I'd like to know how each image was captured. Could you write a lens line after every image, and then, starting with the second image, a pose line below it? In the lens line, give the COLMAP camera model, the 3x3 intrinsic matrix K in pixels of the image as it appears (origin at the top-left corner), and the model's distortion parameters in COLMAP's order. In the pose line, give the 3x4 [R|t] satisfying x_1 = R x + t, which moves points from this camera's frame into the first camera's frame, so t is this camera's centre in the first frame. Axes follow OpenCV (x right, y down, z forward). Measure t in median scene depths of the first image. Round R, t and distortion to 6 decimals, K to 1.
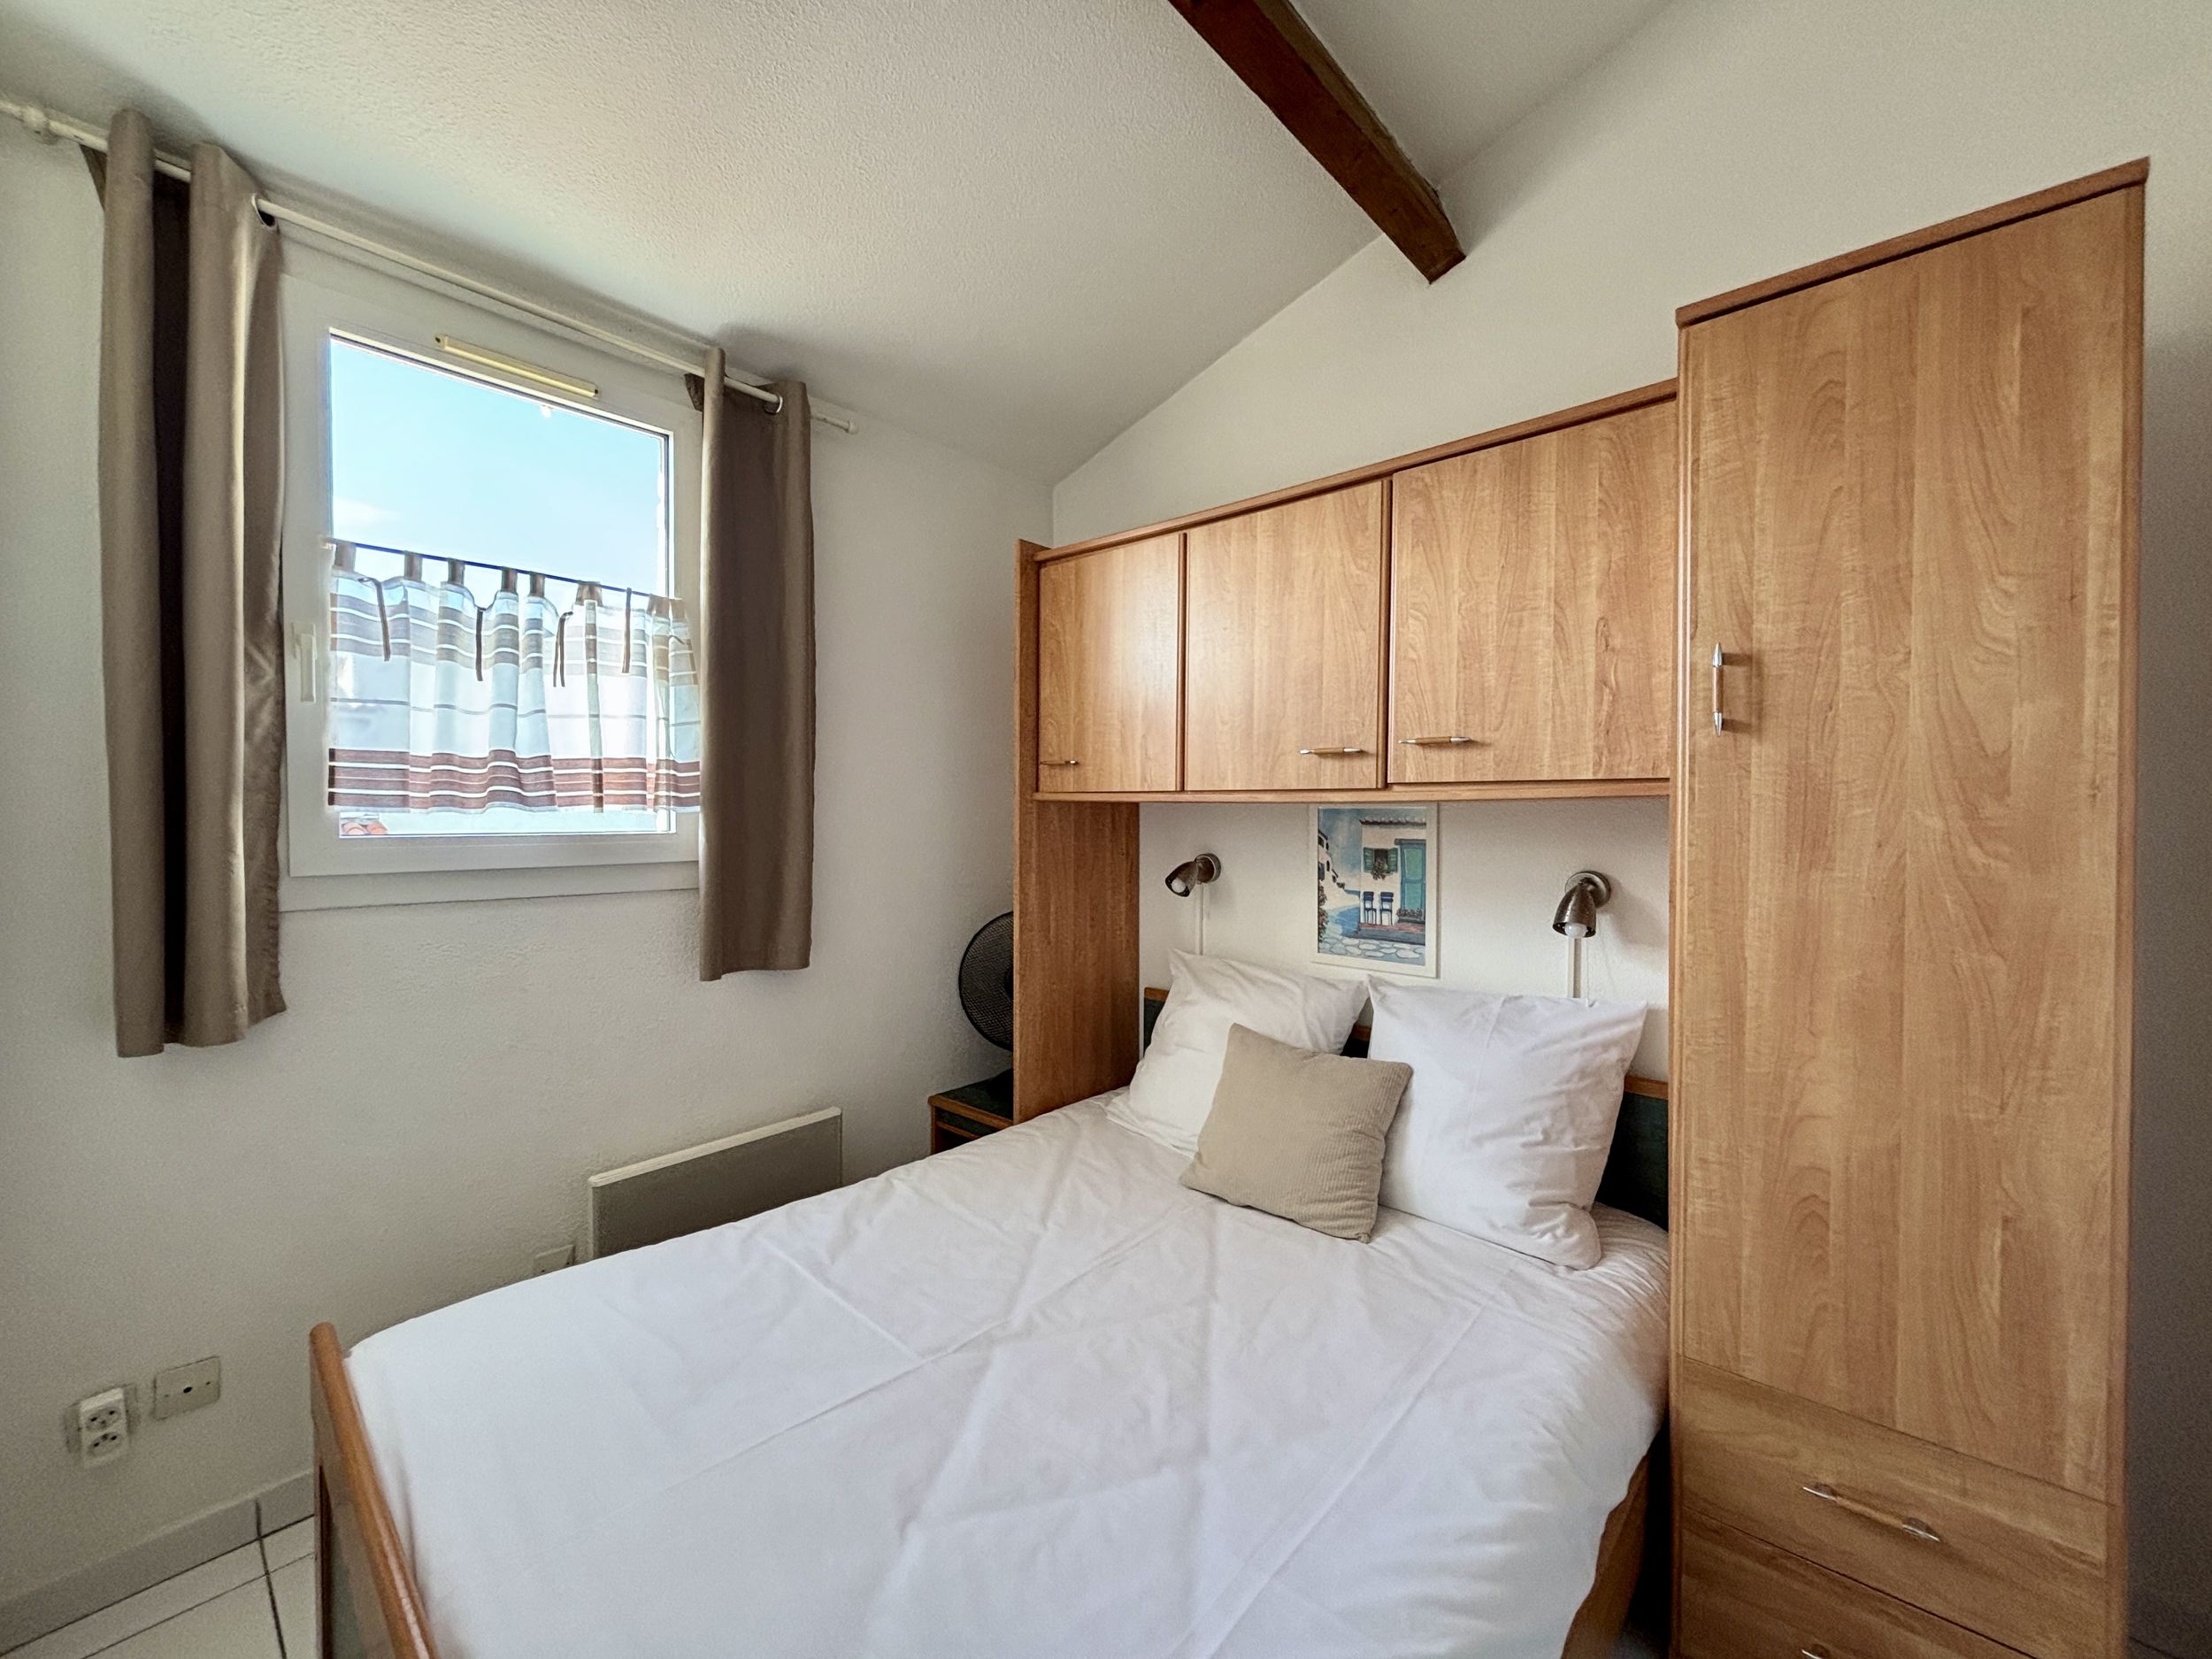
lens RADIAL K [[890.8, 0, 1106.0], [0, 890.8, 829.5], [0, 0, 1]] dist [0.006962, -0.000180]
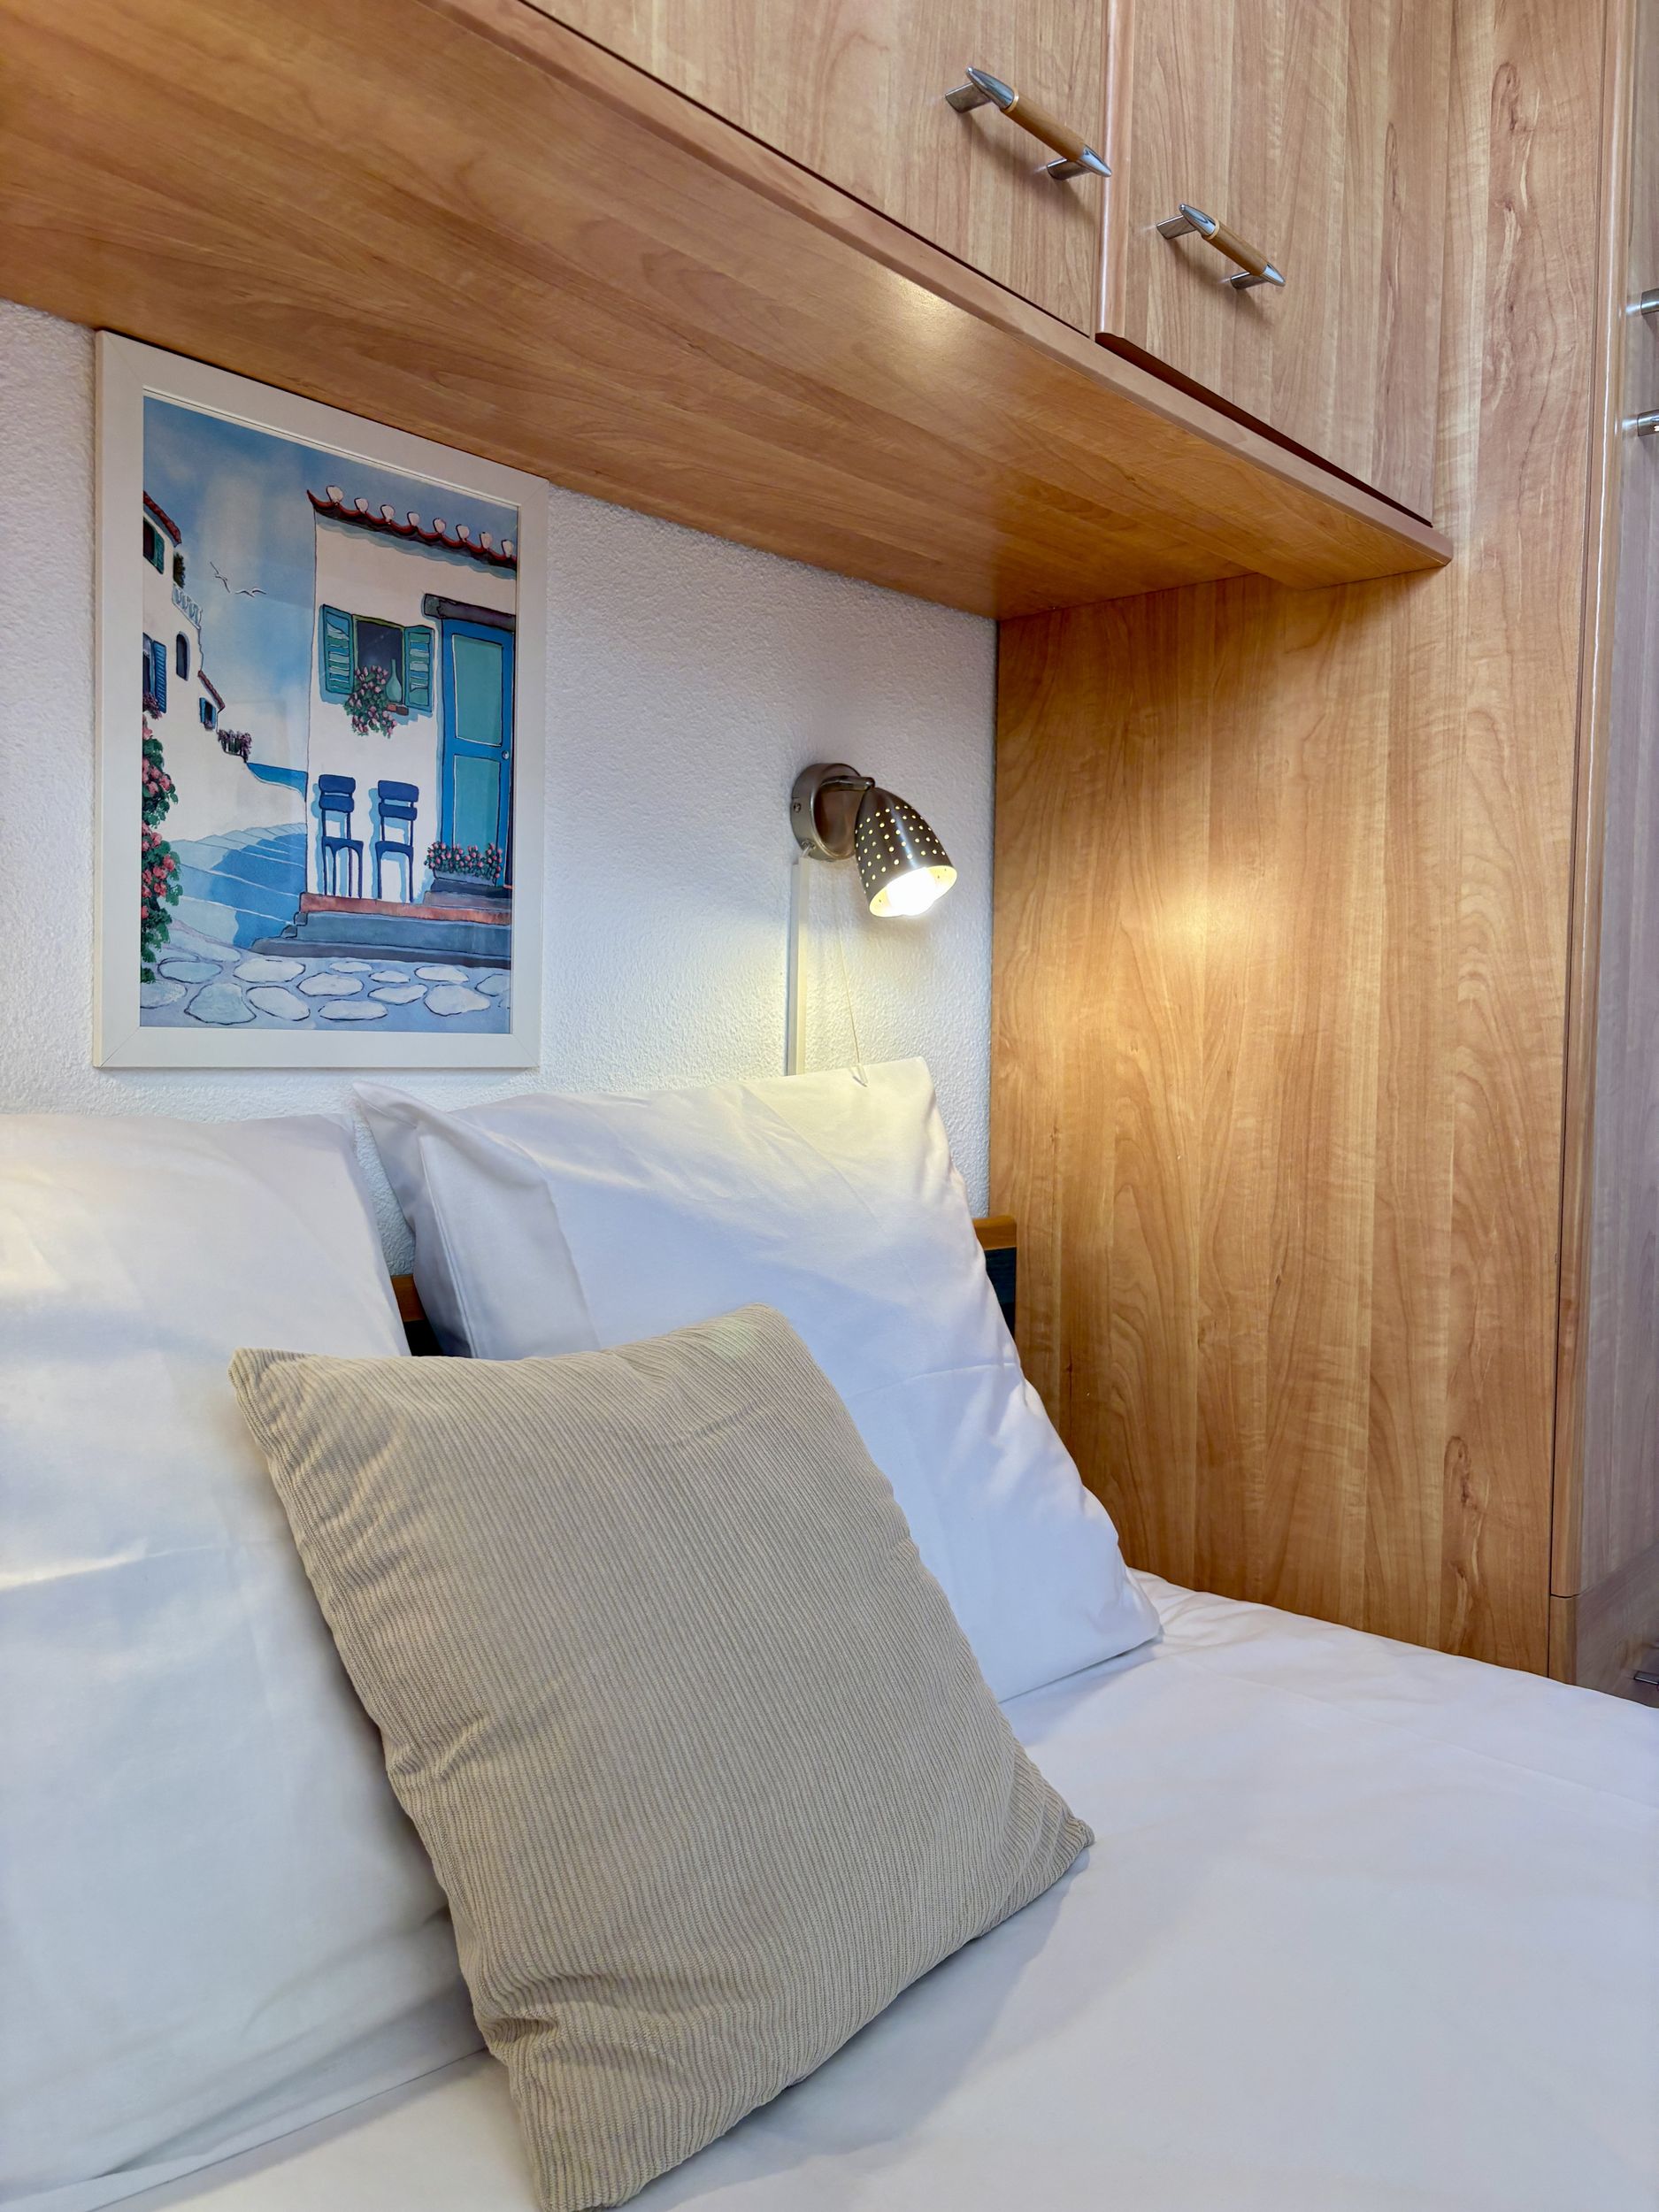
lens RADIAL K [[1706.0, 0, 829.5], [0, 1706.0, 1106.0], [0, 0, 1]] dist [0.001829, 0.001561]
pose [[0.009059, -0.049627, 0.998727, -0.219313], [-0.001854, 0.998765, 0.049645, 0.143498], [-0.999957, -0.002301, 0.008955, 0.854149]]
